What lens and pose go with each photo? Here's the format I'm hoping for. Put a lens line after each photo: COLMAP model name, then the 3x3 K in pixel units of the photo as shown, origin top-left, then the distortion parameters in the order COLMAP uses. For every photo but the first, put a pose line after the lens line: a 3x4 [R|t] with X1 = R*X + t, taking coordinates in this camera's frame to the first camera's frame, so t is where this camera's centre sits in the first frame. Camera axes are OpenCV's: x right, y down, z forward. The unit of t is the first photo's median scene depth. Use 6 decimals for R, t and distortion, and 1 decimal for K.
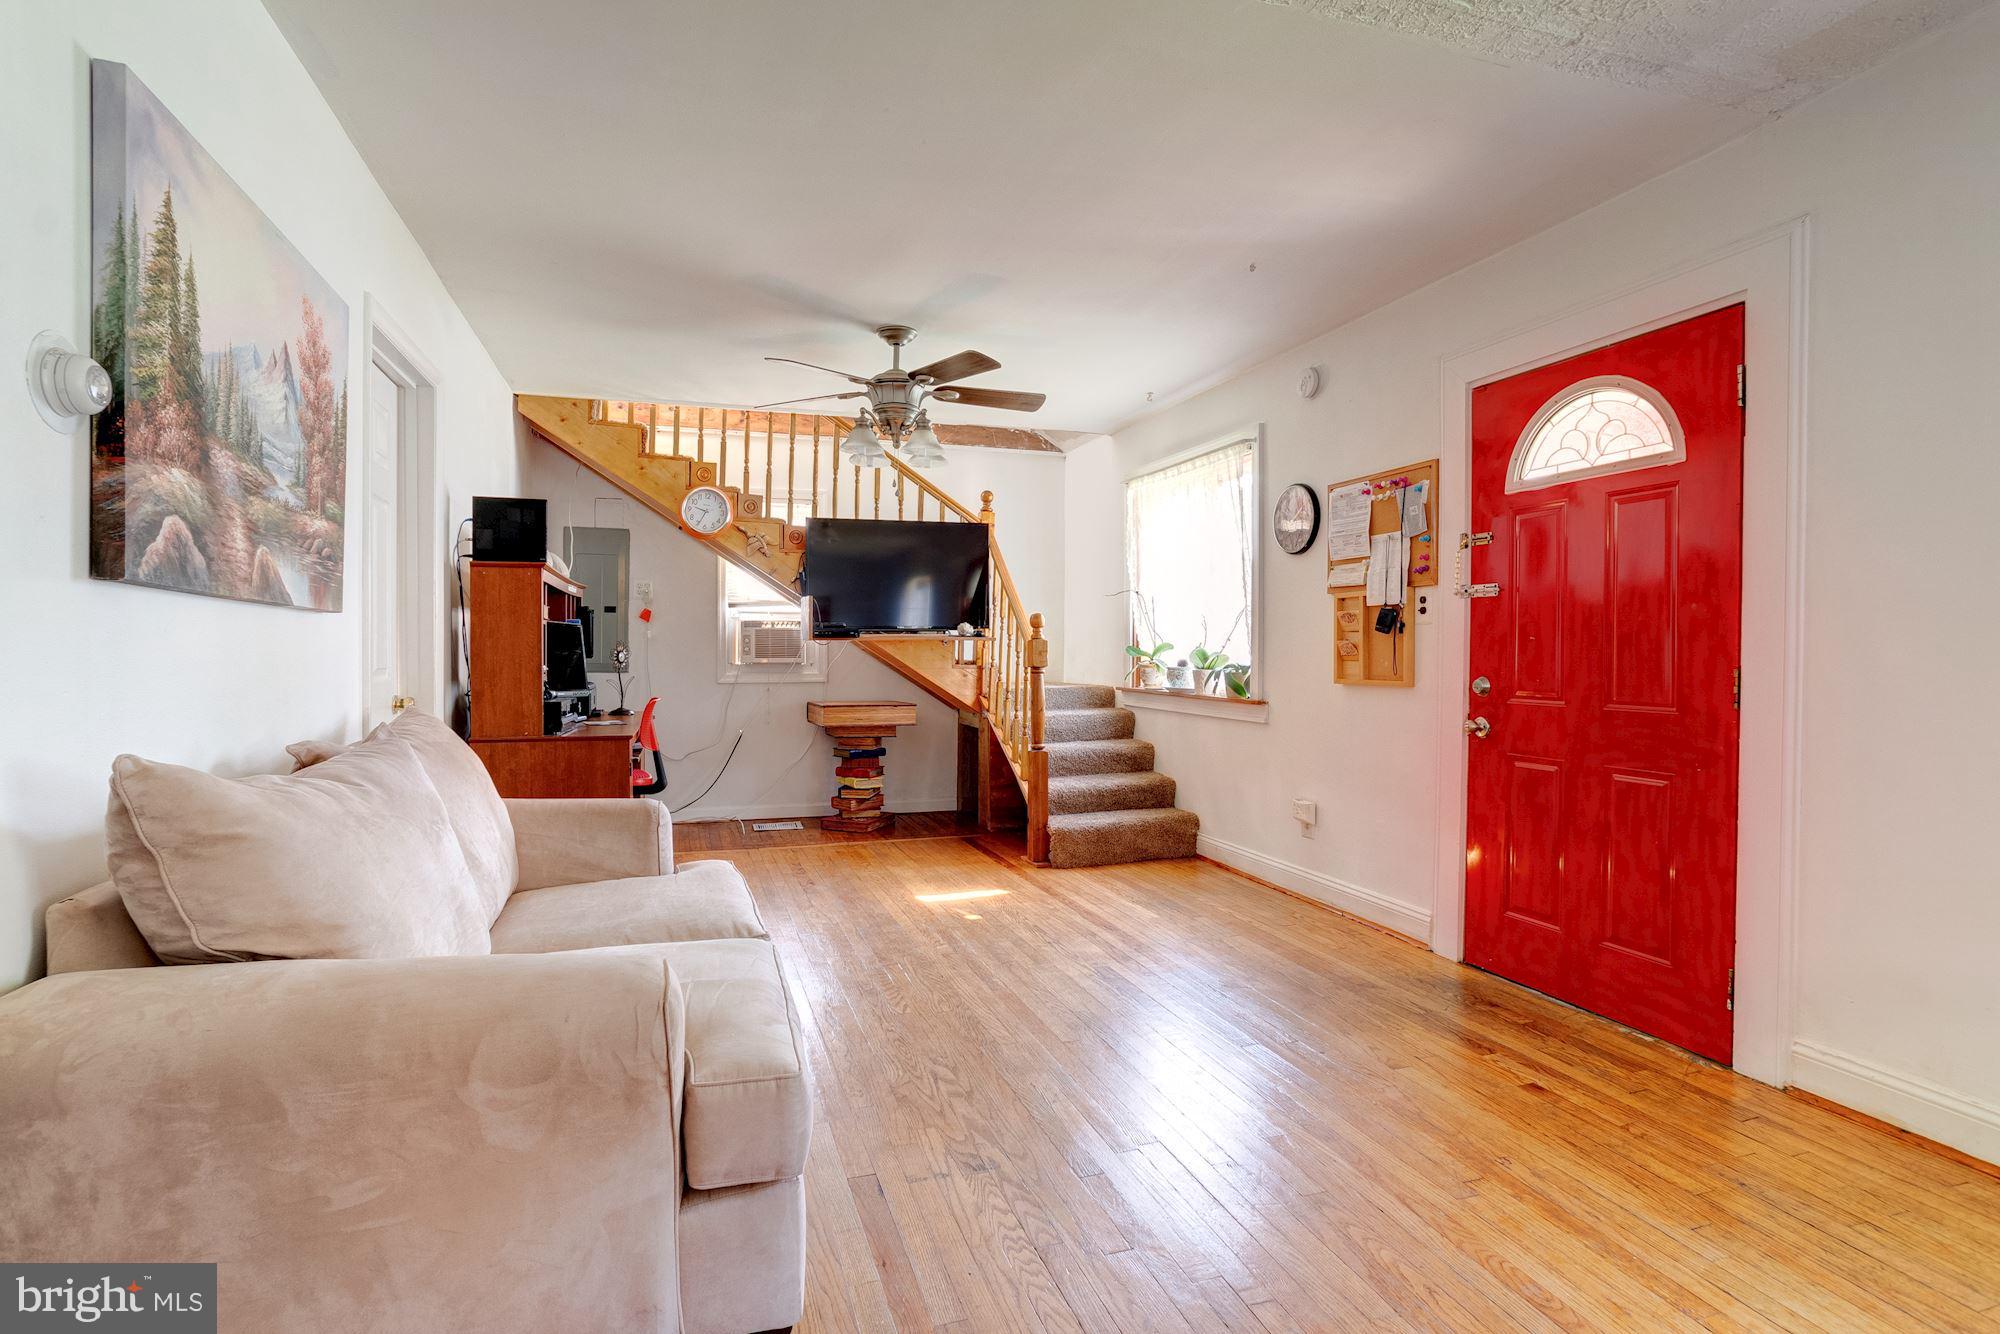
lens RADIAL K [[967.0, 0, 984.7], [0, 967.0, 674.0], [0, 0, 1]] dist [-0.068499, 0.033363]
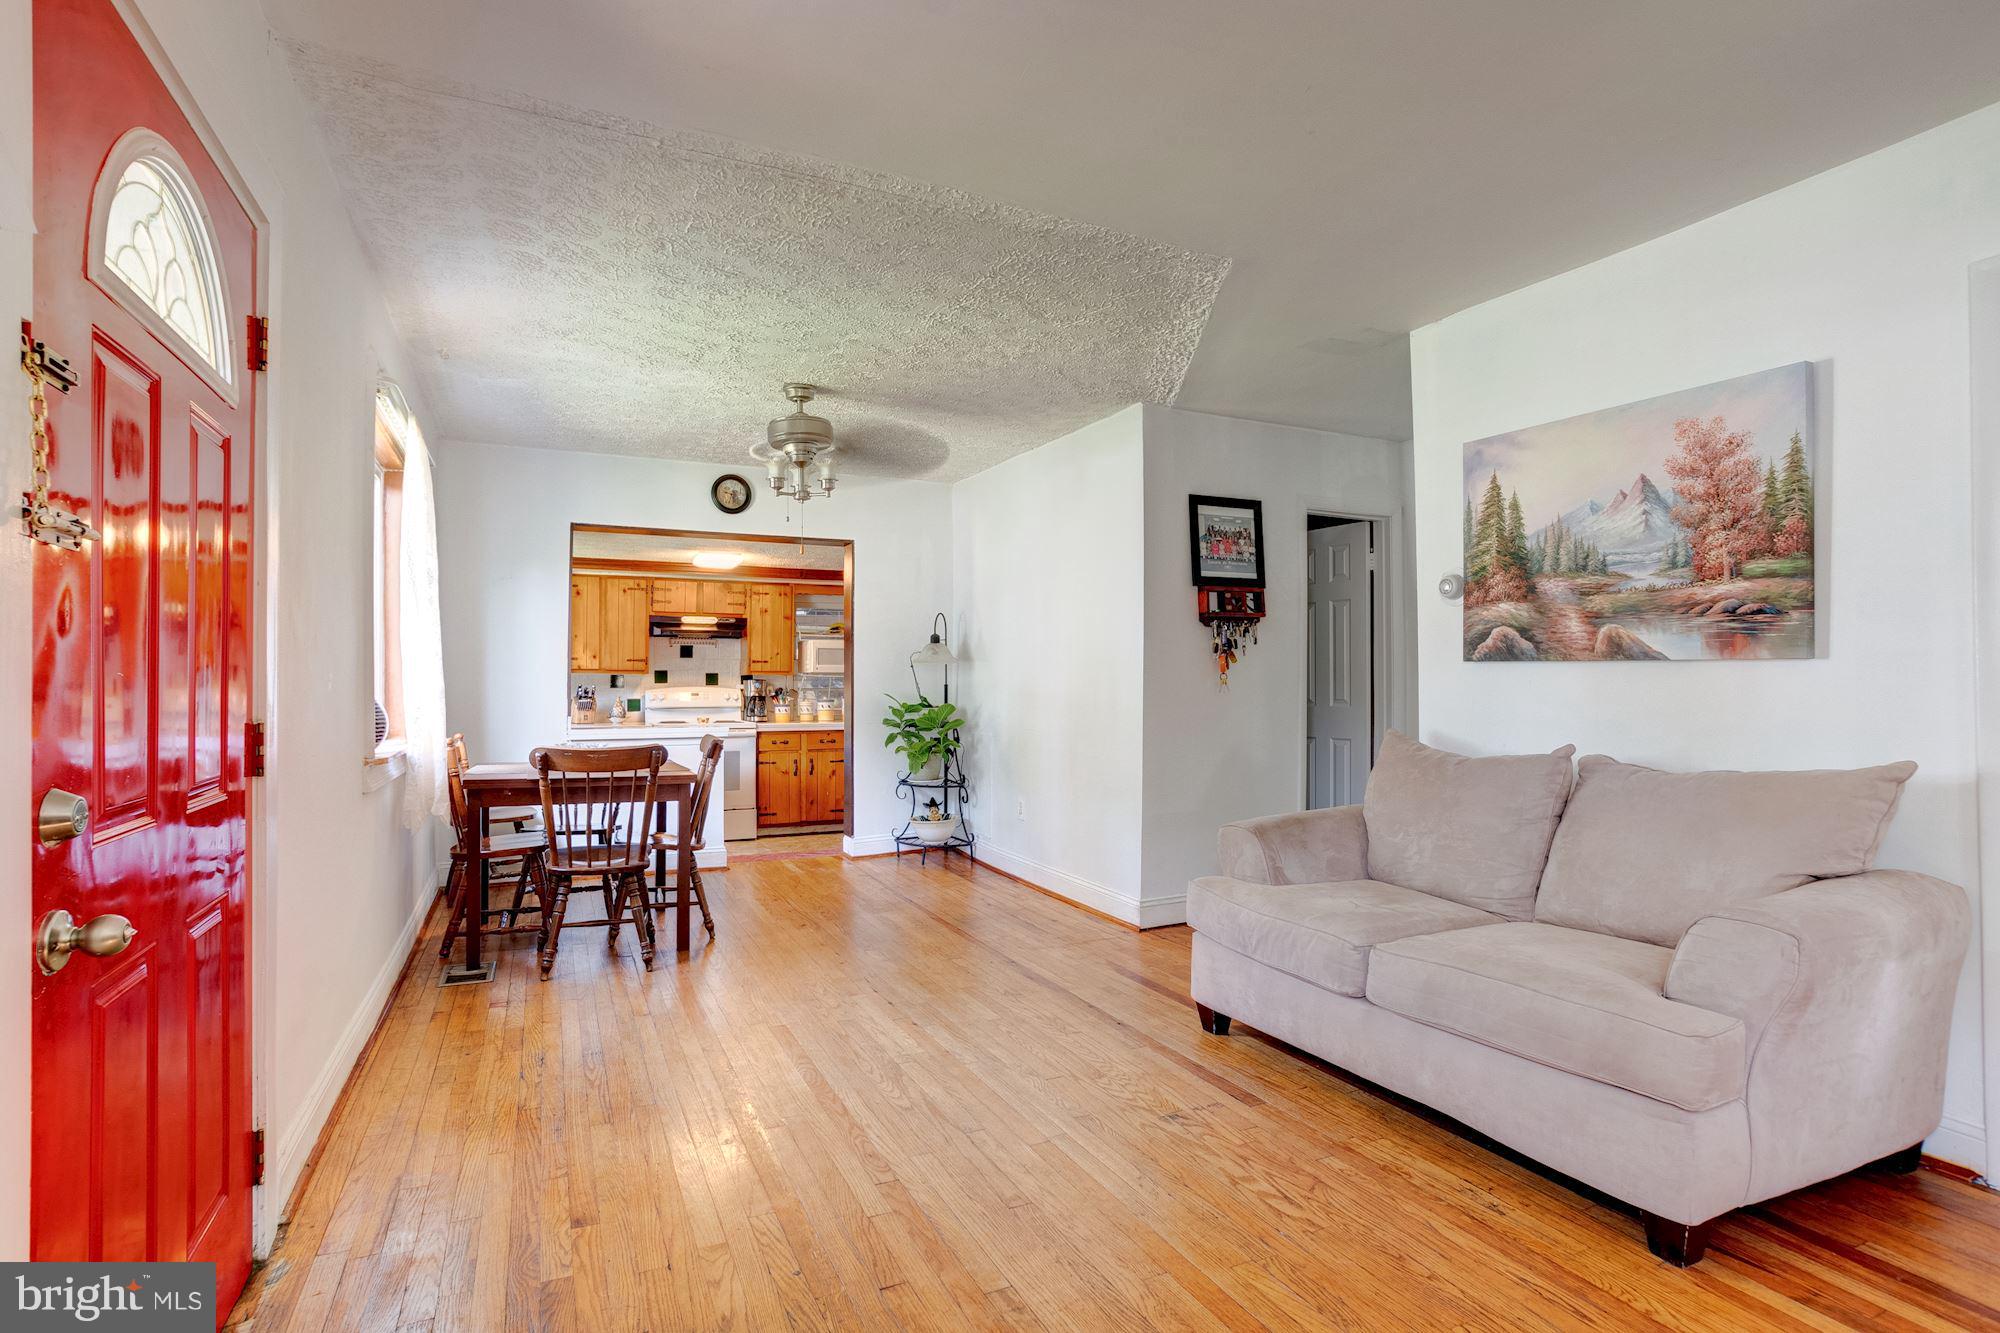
lens RADIAL K [[967.0, 0, 984.7], [0, 967.0, 673.5], [0, 0, 1]] dist [-0.068499, 0.033363]
pose [[-0.991797, -0.002569, -0.127796, 0.233483], [-0.004449, 0.999886, 0.014432, -0.039961], [0.127745, 0.014882, -0.991695, 1.288451]]
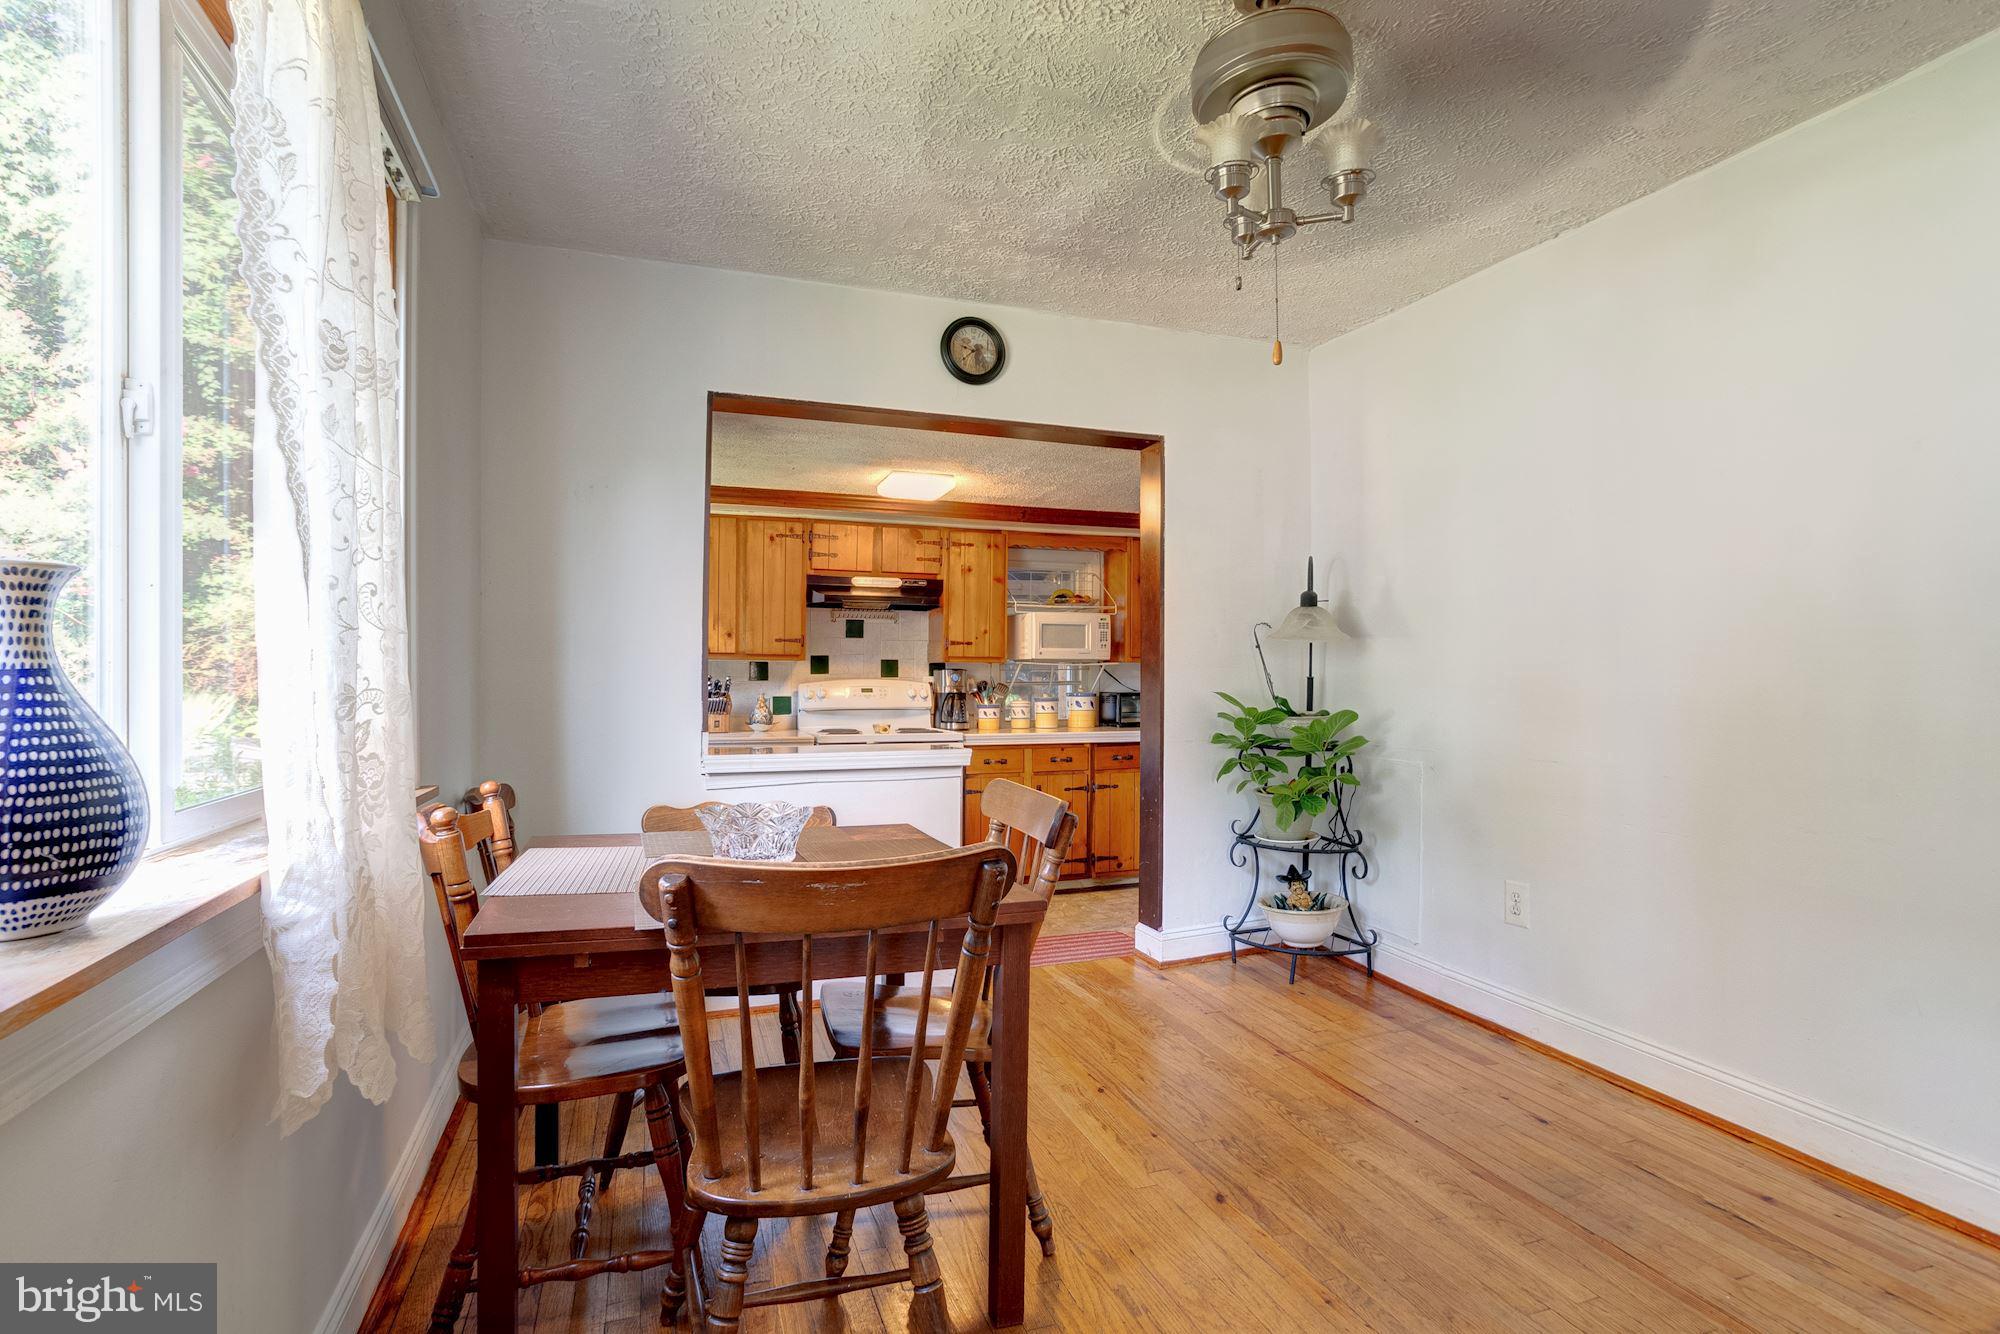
lens RADIAL K [[967.0, 0, 984.7], [0, 967.0, 674.0], [0, 0, 1]] dist [-0.068499, 0.033363]
pose [[-0.999519, -0.004404, -0.030693, 0.481029], [-0.005128, 0.999709, 0.023569, -0.019674], [0.030581, 0.023715, -0.999251, 0.534332]]
